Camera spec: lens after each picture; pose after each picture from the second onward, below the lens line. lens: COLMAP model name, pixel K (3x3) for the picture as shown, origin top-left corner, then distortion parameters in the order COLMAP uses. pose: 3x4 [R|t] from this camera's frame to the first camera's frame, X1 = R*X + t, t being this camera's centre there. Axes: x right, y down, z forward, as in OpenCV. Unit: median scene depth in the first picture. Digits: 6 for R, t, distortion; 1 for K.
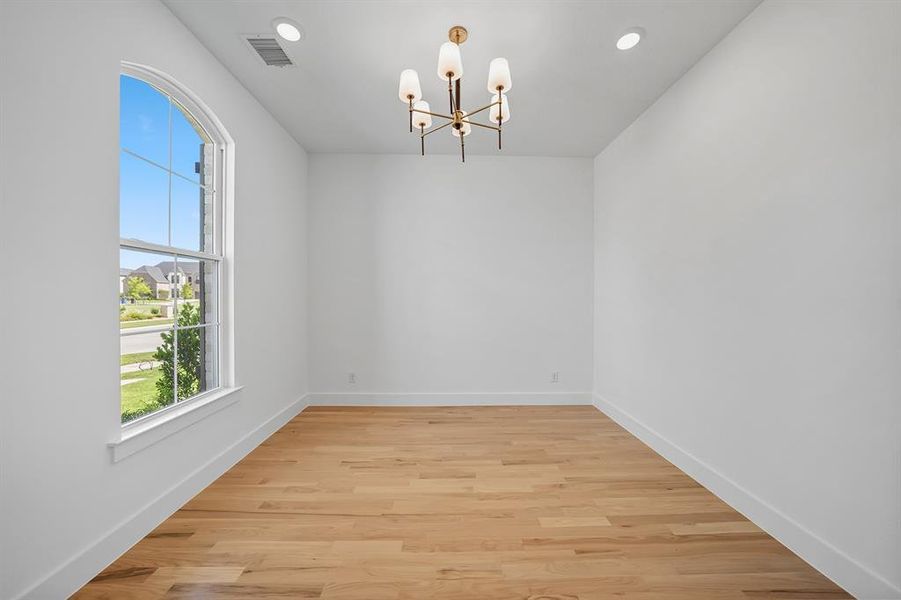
lens RADIAL K [[321.0, 0, 451.2], [0, 321.0, 297.1], [0, 0, 1]] dist [-0.014189, 0.000280]
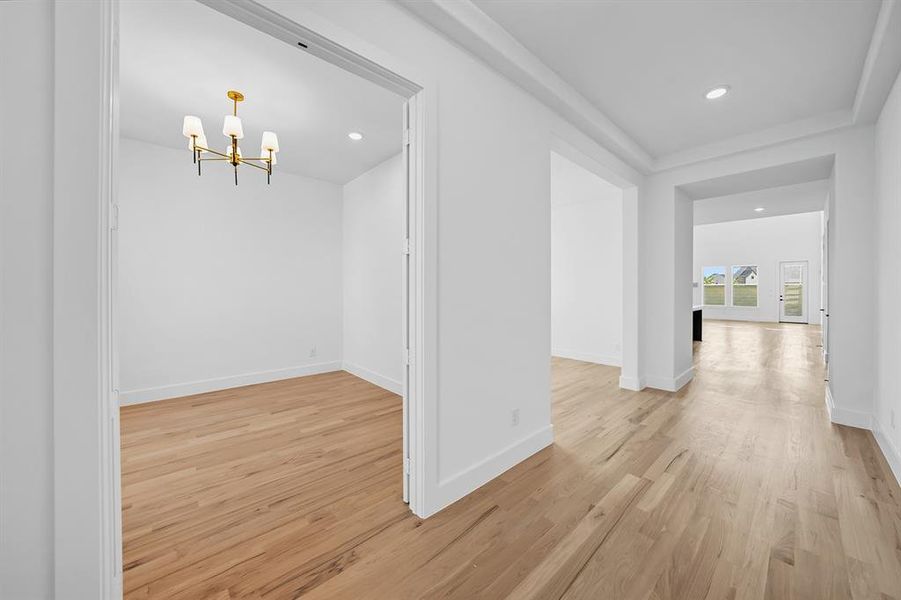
lens RADIAL K [[321.0, 0, 451.2], [0, 321.0, 297.1], [0, 0, 1]] dist [-0.014189, 0.000280]
pose [[0.760318, -0.013395, 0.649413, -0.154491], [-0.002985, 0.999705, 0.024115, -0.000328], [-0.649544, -0.020274, 0.760054, -0.598579]]
